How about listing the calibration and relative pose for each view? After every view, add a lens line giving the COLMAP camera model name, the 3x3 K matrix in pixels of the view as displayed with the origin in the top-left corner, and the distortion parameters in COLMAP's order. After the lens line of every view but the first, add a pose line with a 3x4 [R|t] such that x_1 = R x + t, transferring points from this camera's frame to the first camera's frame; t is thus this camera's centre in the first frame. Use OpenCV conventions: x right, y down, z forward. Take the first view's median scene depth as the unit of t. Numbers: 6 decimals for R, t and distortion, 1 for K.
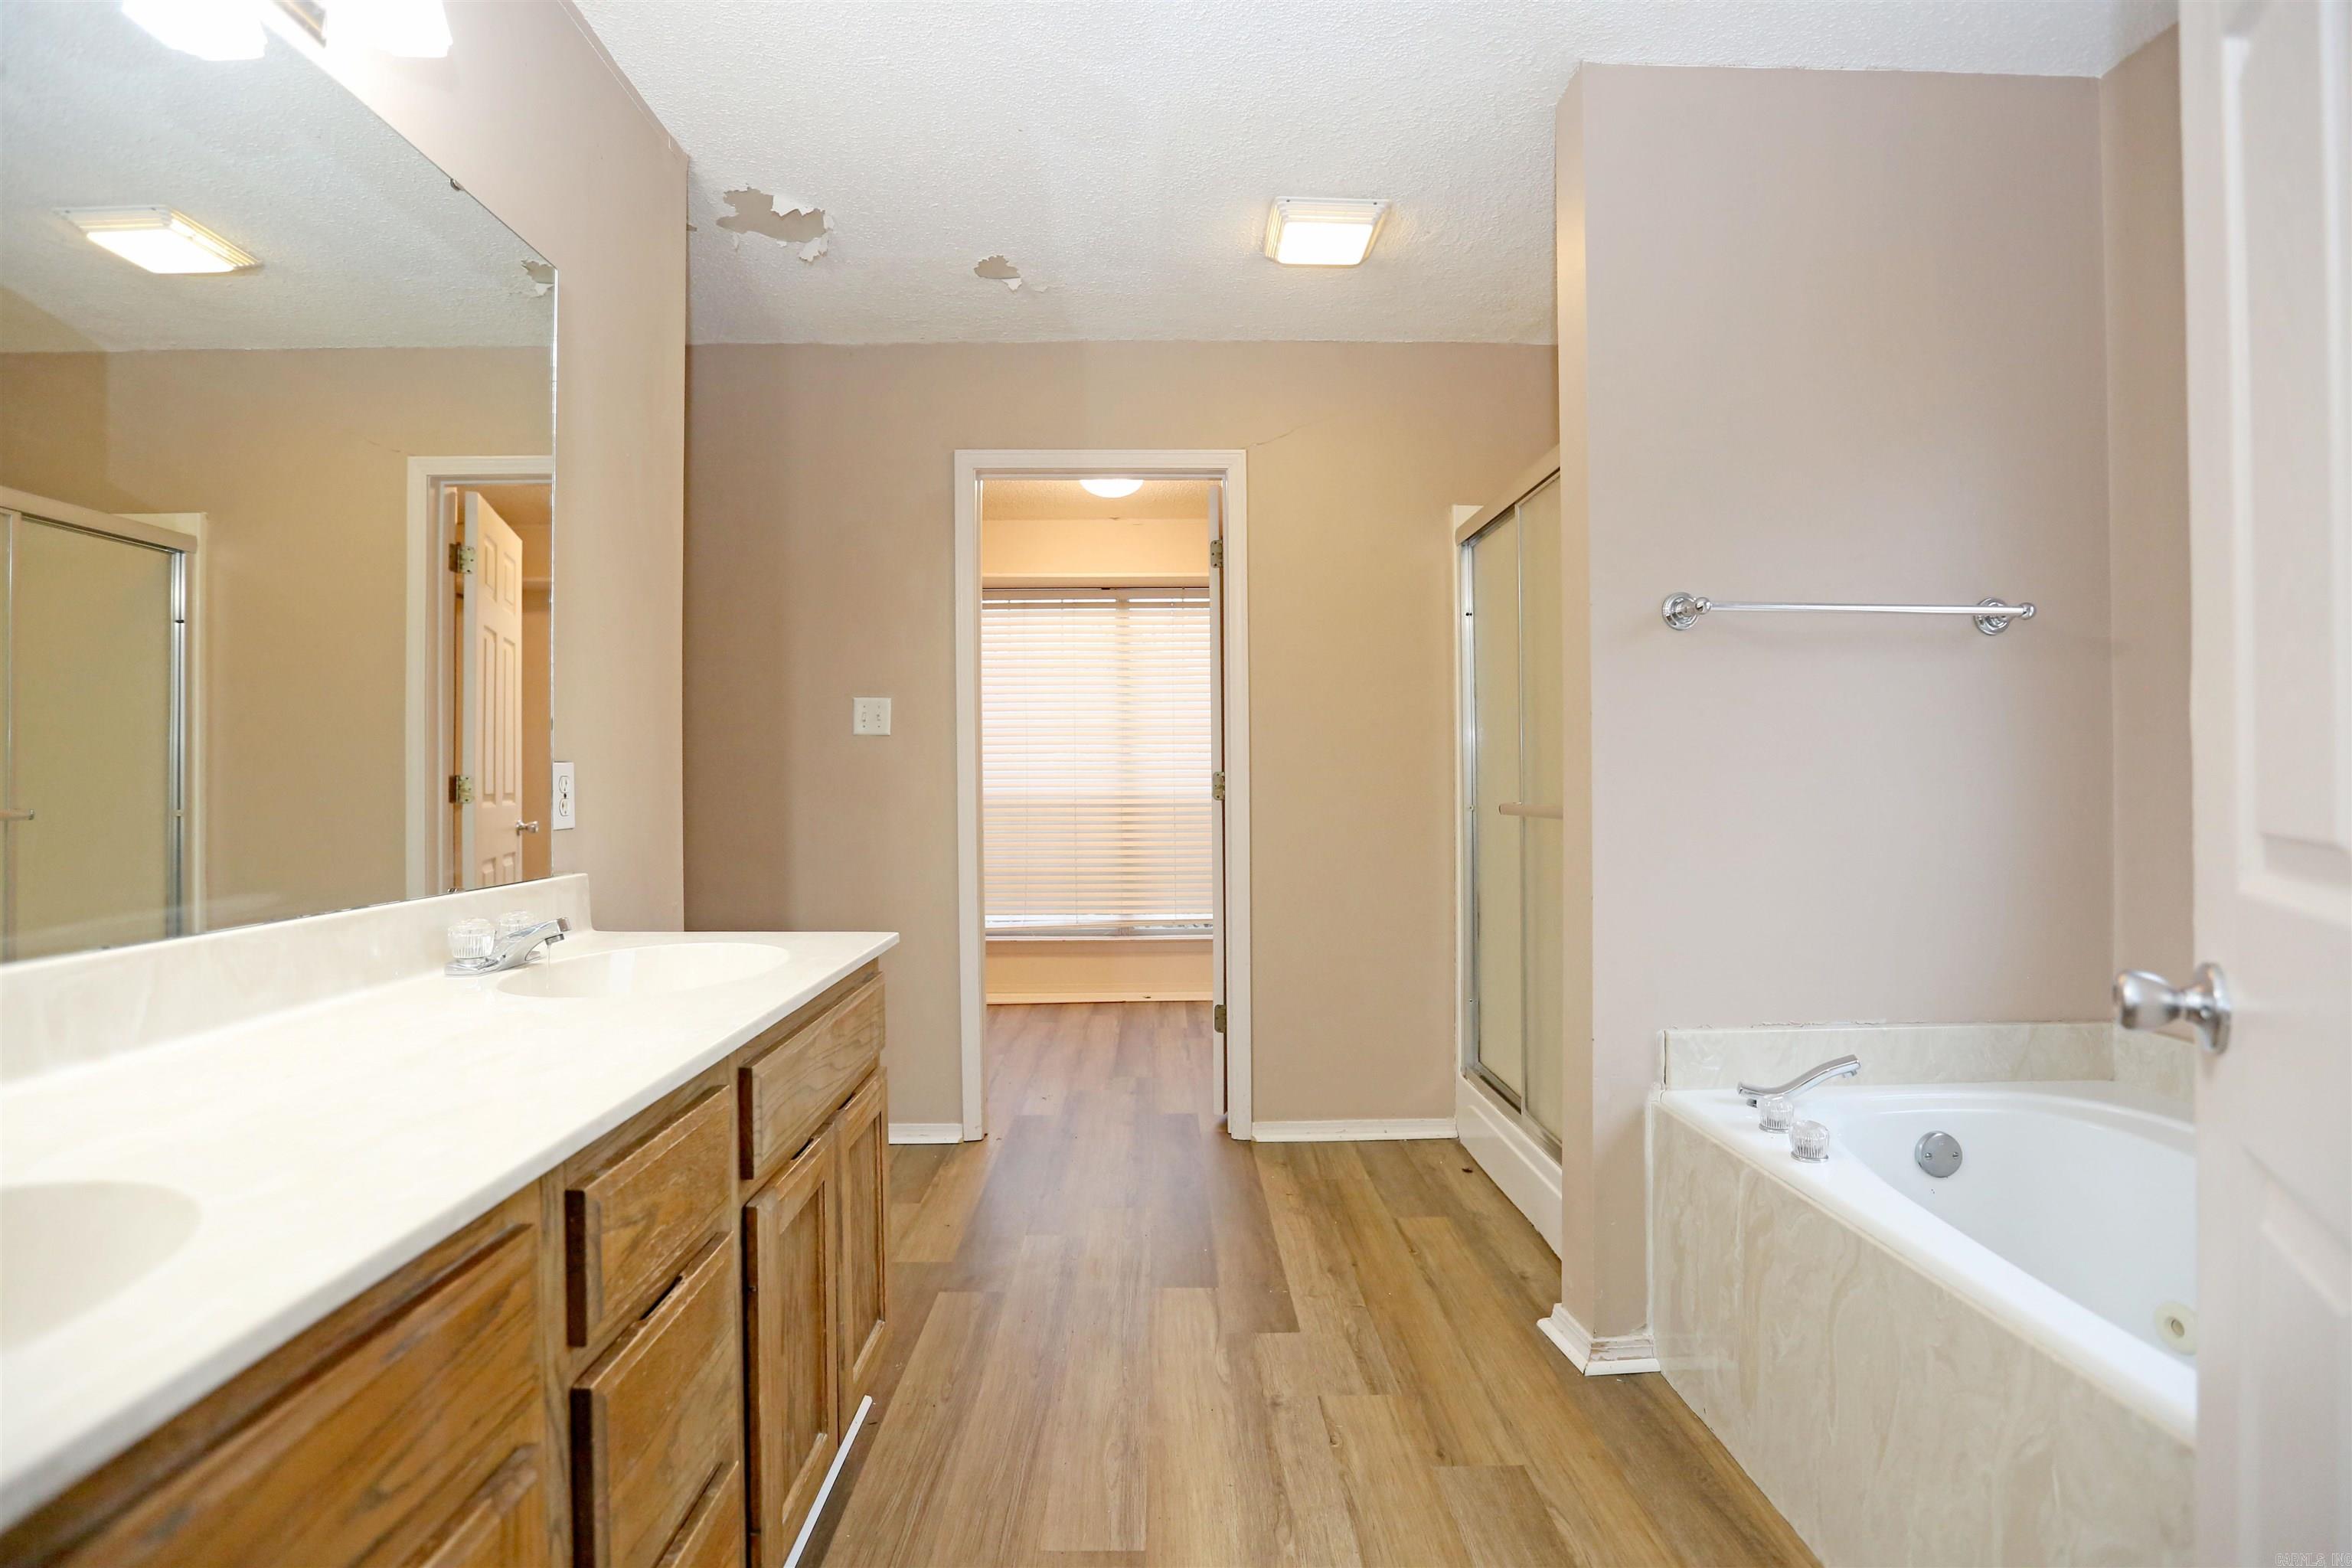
lens RADIAL K [[1067.2, 0, 1171.6], [0, 1067.2, 768.4], [0, 0, 1]] dist [-0.057558, 0.020843]
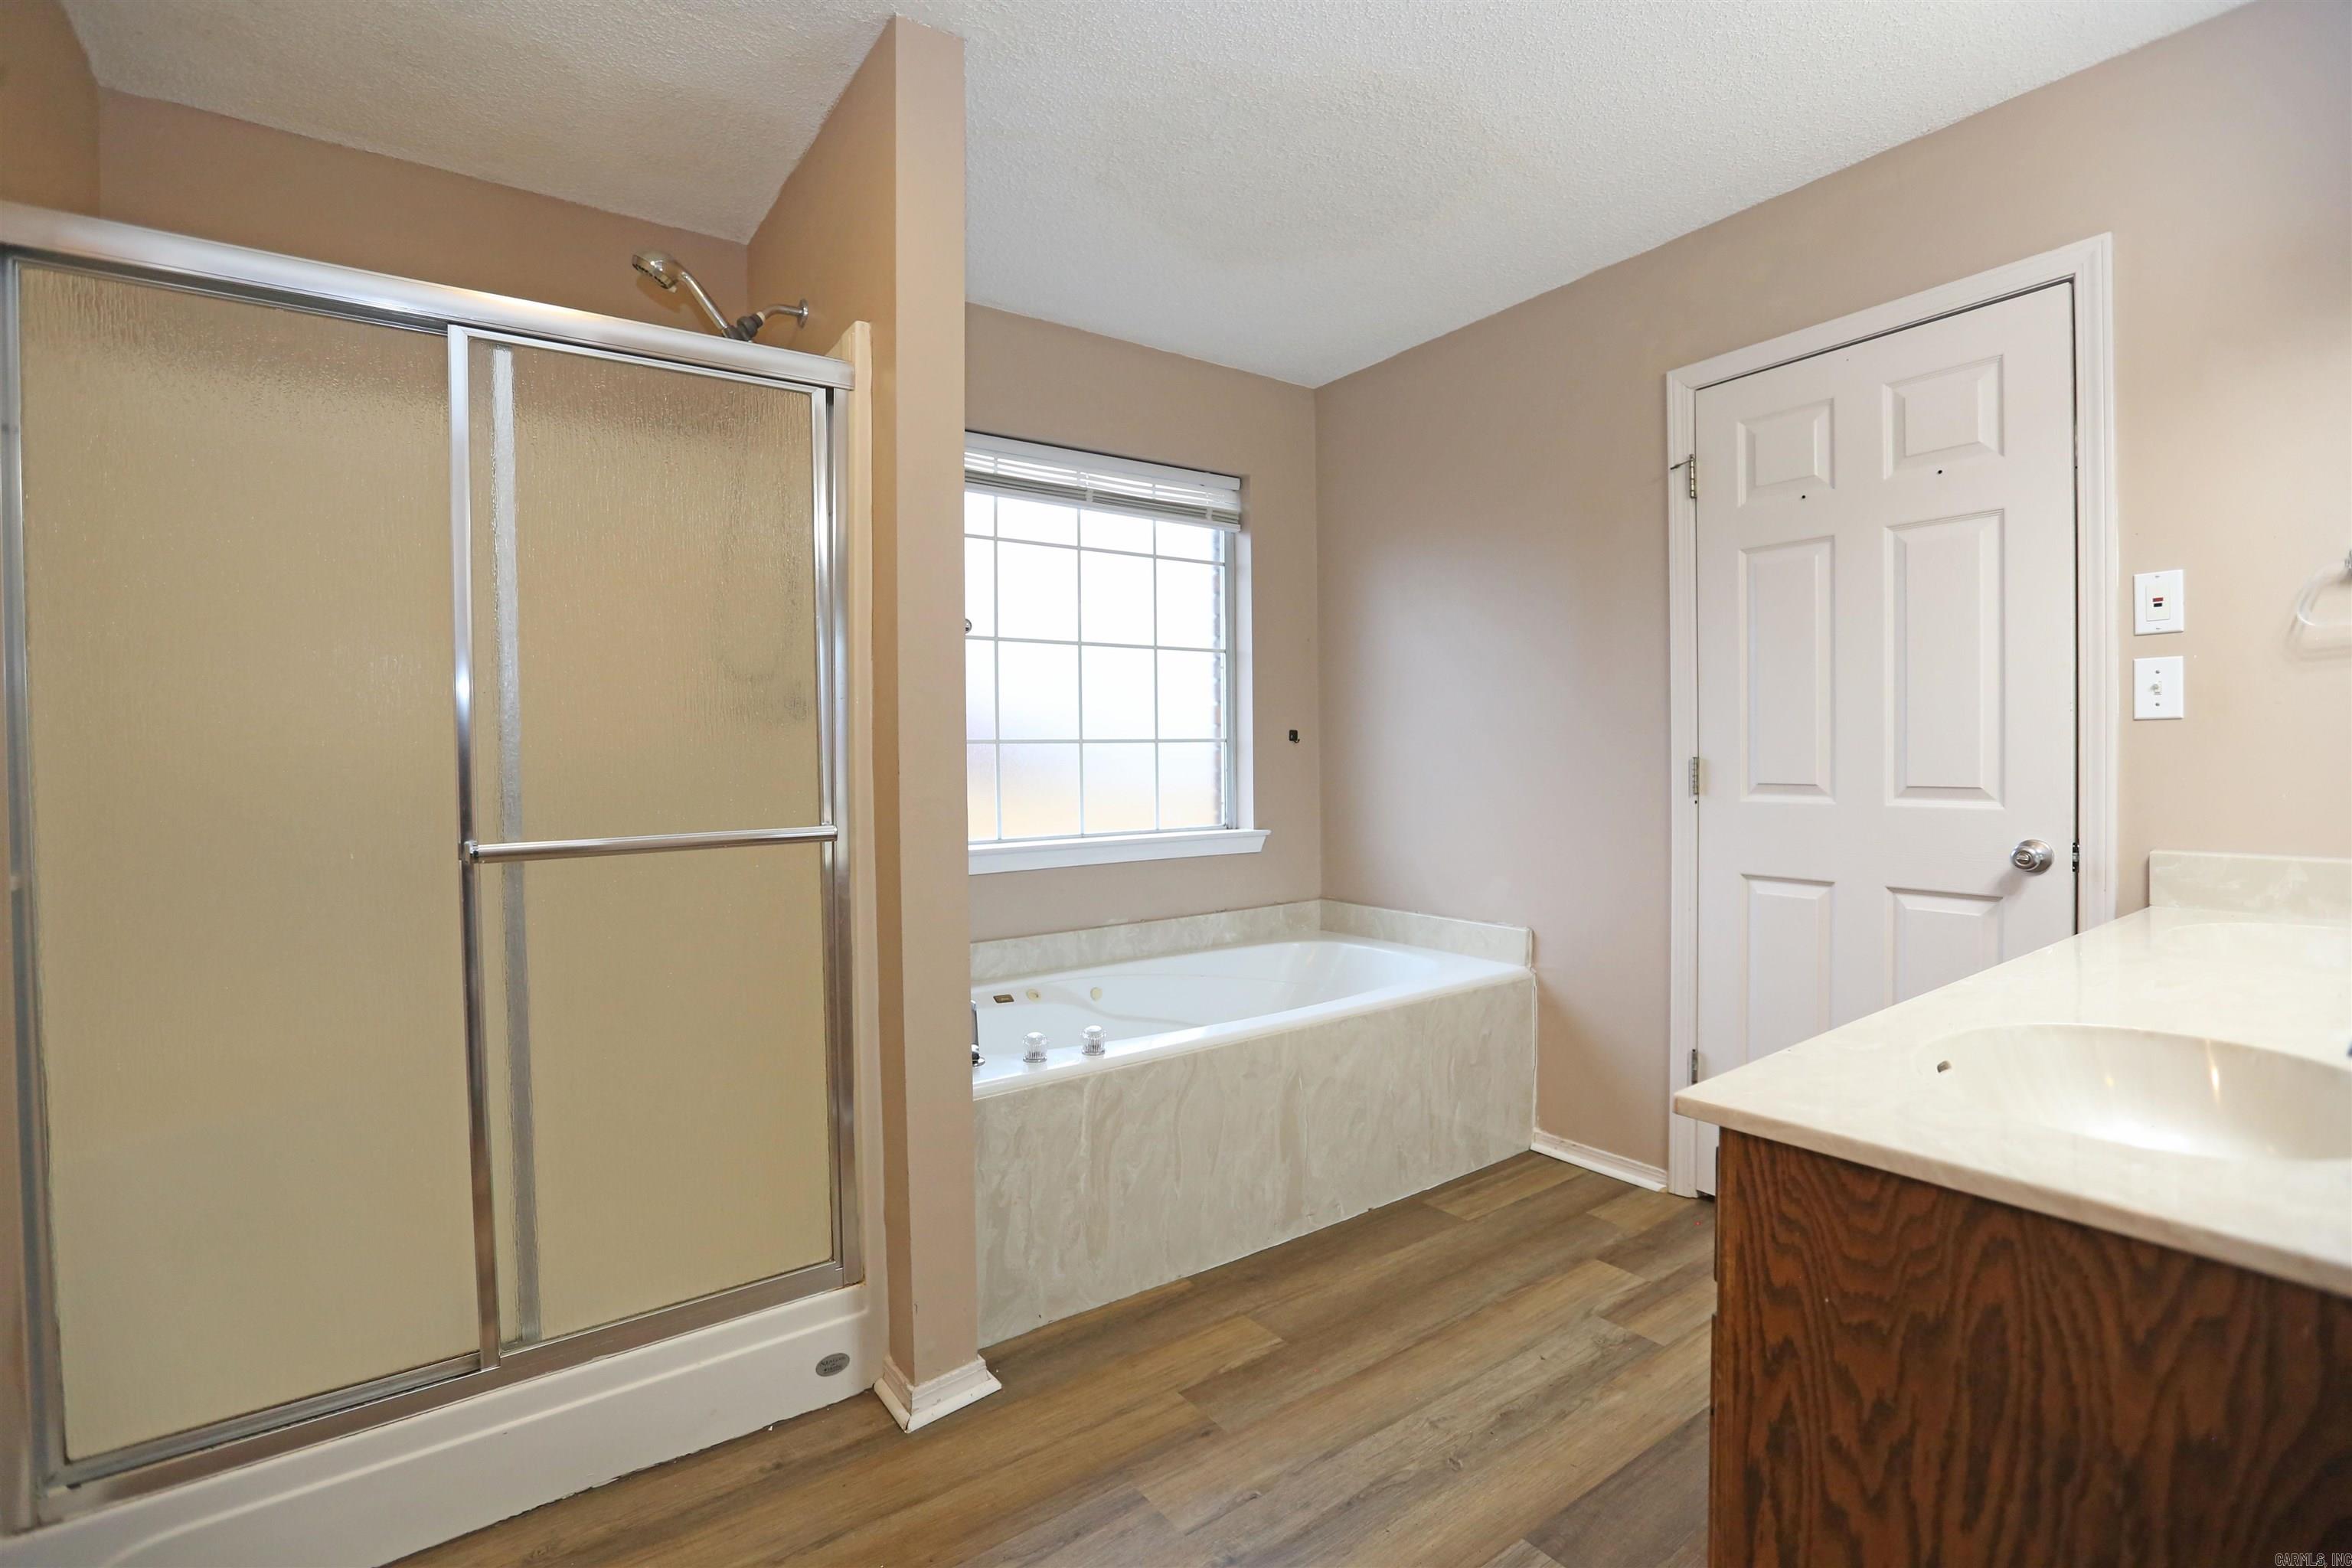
lens RADIAL K [[1067.2, 0, 1171.6], [0, 1067.2, 768.4], [0, 0, 1]] dist [-0.057558, 0.020843]
pose [[-0.567671, -0.003273, 0.823249, -0.600819], [0.004771, 0.999962, 0.007265, -0.015877], [-0.823242, 0.008052, -0.567634, 1.668245]]
